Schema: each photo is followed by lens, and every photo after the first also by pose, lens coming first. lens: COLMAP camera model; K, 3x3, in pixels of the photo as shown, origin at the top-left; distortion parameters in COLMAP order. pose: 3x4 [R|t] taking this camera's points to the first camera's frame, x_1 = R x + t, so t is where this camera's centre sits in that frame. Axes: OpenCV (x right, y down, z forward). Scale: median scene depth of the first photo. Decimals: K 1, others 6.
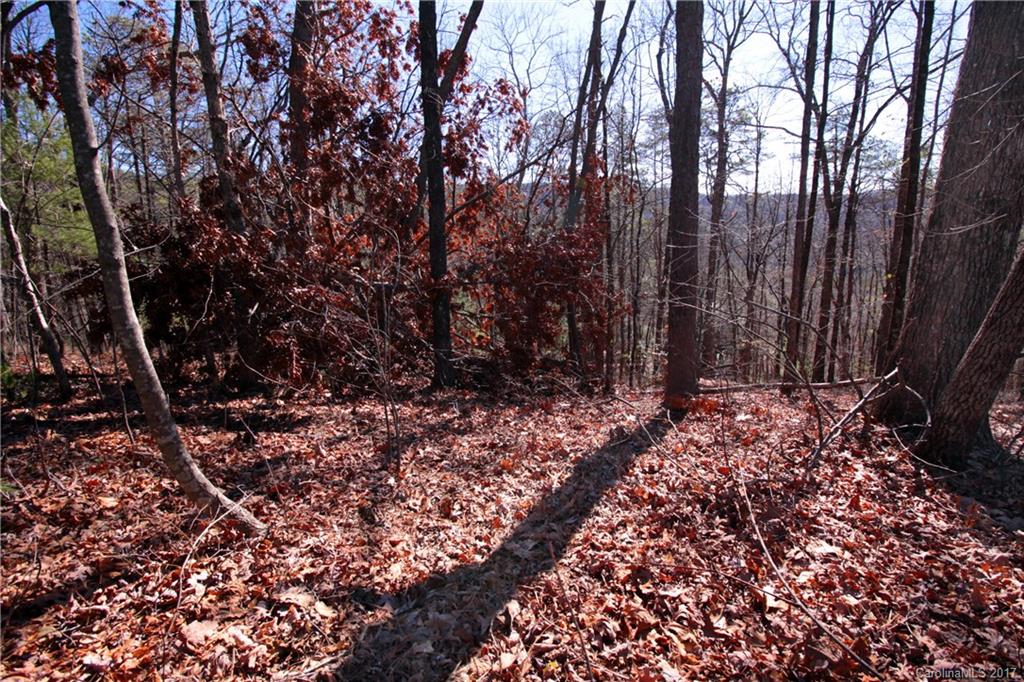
lens RADIAL K [[469.3, 0, 512.9], [0, 469.3, 340.7], [0, 0, 1]] dist [-0.031607, -0.005148]
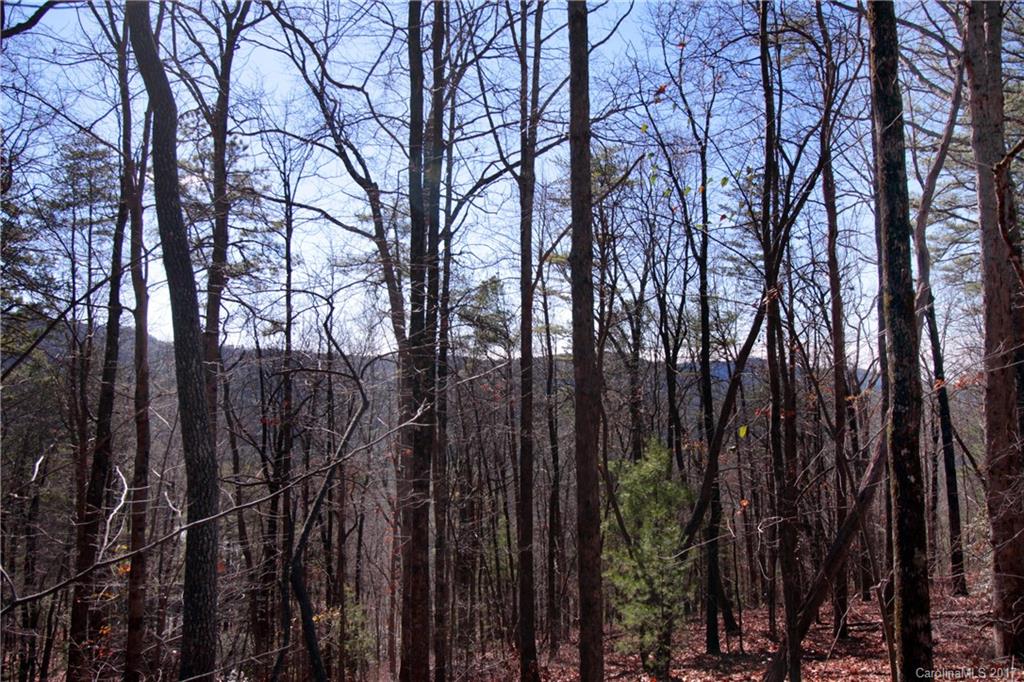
lens RADIAL K [[839.8, 0, 512.1], [0, 839.8, 342.4], [0, 0, 1]] dist [-0.000622, 0.005047]
pose [[0.719459, 0.071610, 0.690834, 0.176266], [0.125854, 0.964762, -0.231073, -0.117957], [-0.683037, 0.253191, 0.685094, 0.544938]]
